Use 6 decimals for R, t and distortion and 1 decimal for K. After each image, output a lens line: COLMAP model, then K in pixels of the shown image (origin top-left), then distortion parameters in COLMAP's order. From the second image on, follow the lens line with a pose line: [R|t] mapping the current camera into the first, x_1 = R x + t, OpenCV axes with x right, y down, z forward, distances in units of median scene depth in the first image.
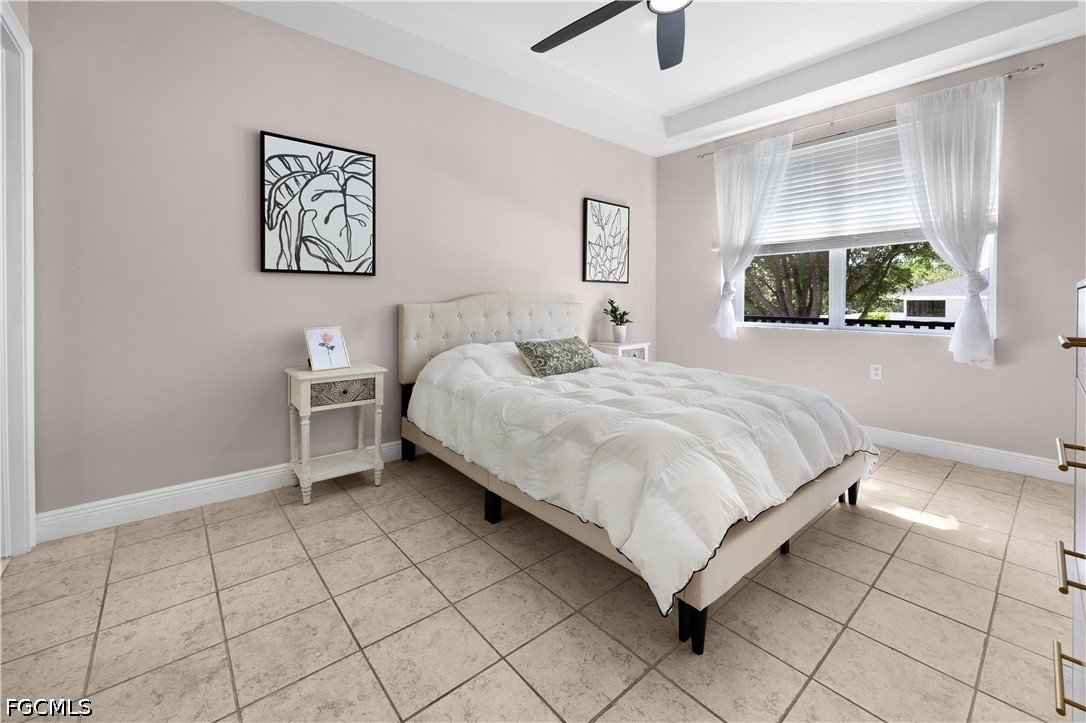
lens RADIAL K [[440.5, 0, 544.5], [0, 440.5, 304.6], [0, 0, 1]] dist [-0.004597, -0.000302]
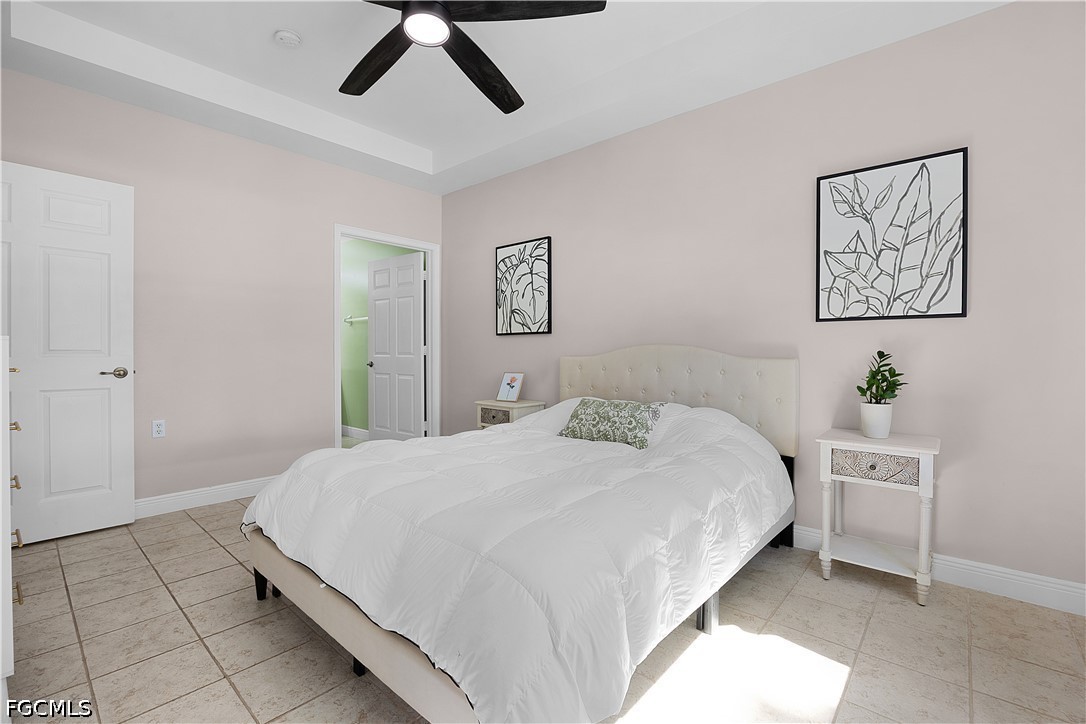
lens RADIAL K [[477.5, 0, 547.4], [0, 477.5, 356.2], [0, 0, 1]] dist [-0.020593, -0.000385]
pose [[0.153768, 0.004788, -0.988095, 0.963201], [-0.011753, 0.999926, 0.003016, -0.005906], [0.988037, 0.011149, 0.153813, 0.806705]]
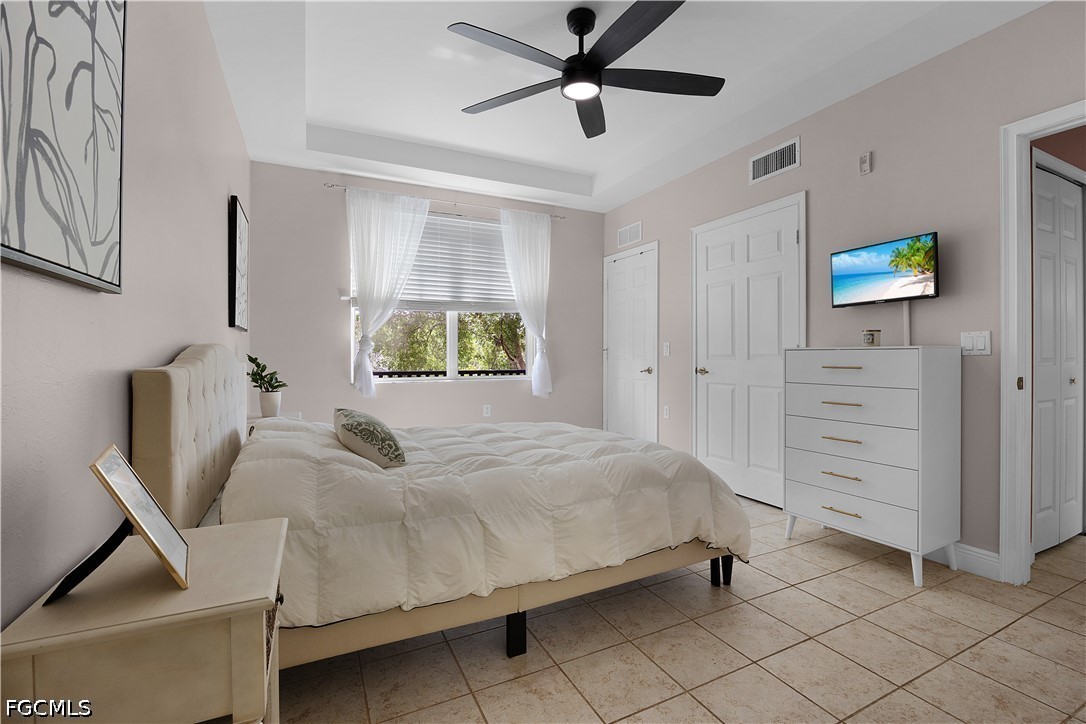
lens RADIAL K [[488.6, 0, 548.0], [0, 488.6, 355.0], [0, 0, 1]] dist [-0.004205, -0.000265]
pose [[0.238985, -0.004836, 0.971011, -0.705016], [0.011550, 0.999931, 0.002138, -0.012331], [-0.970955, 0.010704, 0.239024, 0.576670]]
